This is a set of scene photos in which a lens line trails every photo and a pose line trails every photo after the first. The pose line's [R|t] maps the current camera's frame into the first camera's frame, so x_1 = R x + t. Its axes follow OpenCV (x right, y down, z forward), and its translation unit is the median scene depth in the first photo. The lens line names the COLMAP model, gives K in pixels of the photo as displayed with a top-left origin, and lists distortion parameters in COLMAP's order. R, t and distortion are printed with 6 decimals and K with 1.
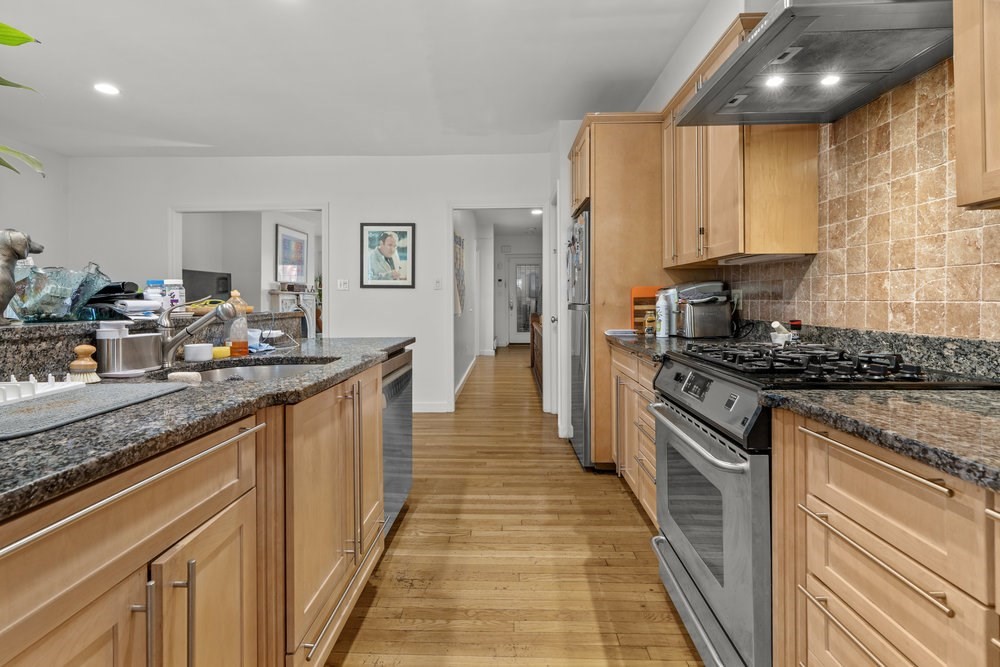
lens RADIAL K [[454.1, 0, 498.3], [0, 454.1, 294.8], [0, 0, 1]] dist [0.005003, -0.000047]
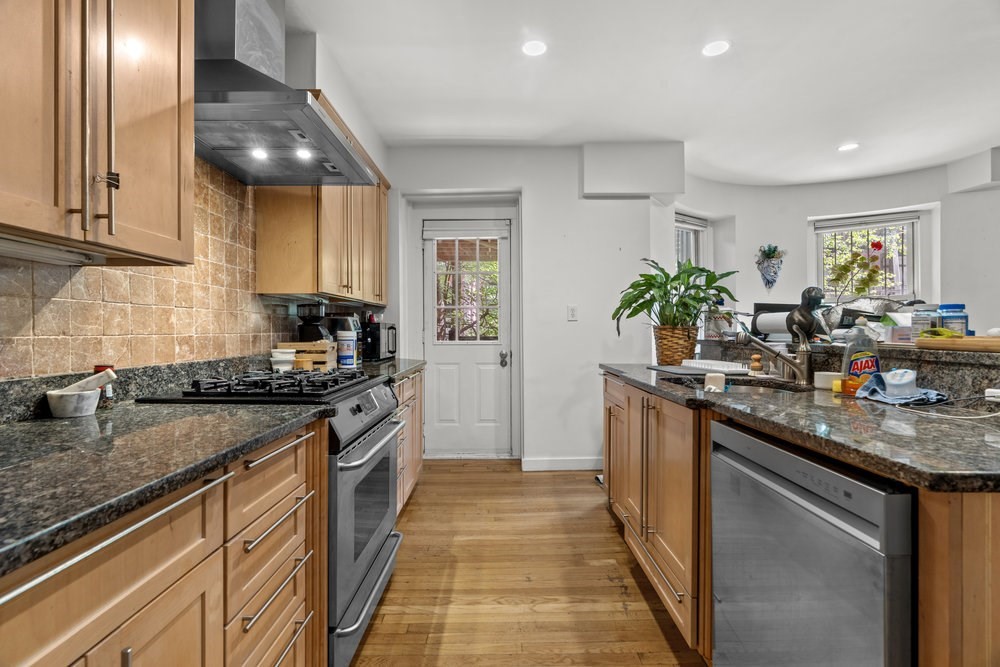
lens RADIAL K [[454.1, 0, 498.6], [0, 454.1, 335.5], [0, 0, 1]] dist [0.005003, -0.000047]
pose [[-0.999422, 0.005086, -0.033599, 0.119584], [0.005093, 0.999987, -0.000120, 0.019068], [0.033597, -0.000291, -0.999435, 2.059928]]
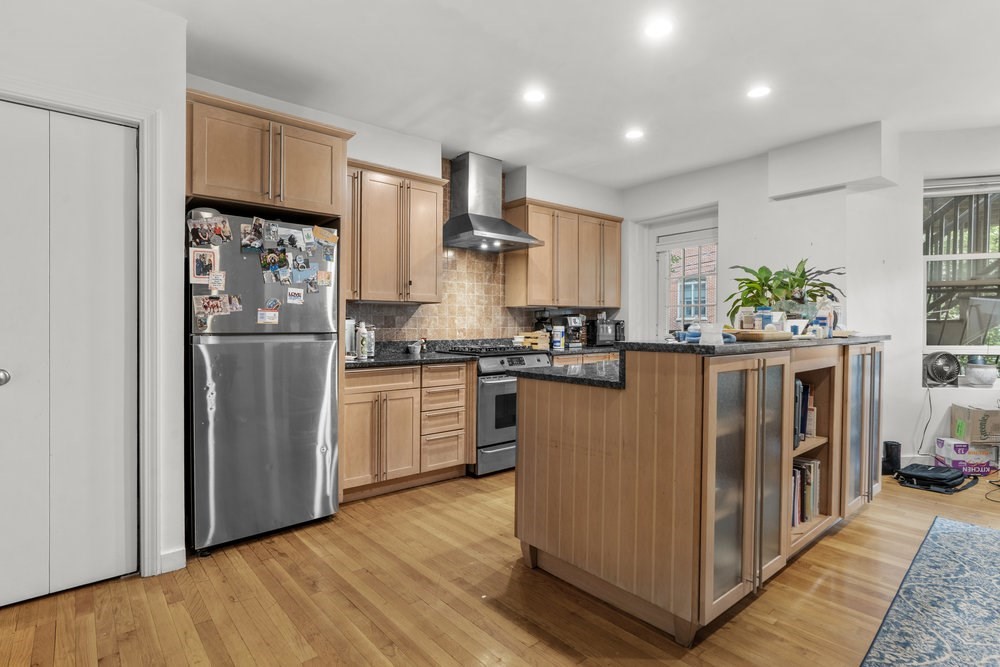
lens RADIAL K [[513.1, 0, 498.4], [0, 513.1, 333.5], [0, 0, 1]] dist [-0.003399, -0.000618]
pose [[-0.665237, -0.004571, 0.746618, -1.480298], [-0.000739, 0.999985, 0.005464, 0.029428], [-0.746631, 0.003083, -0.665231, 2.726135]]
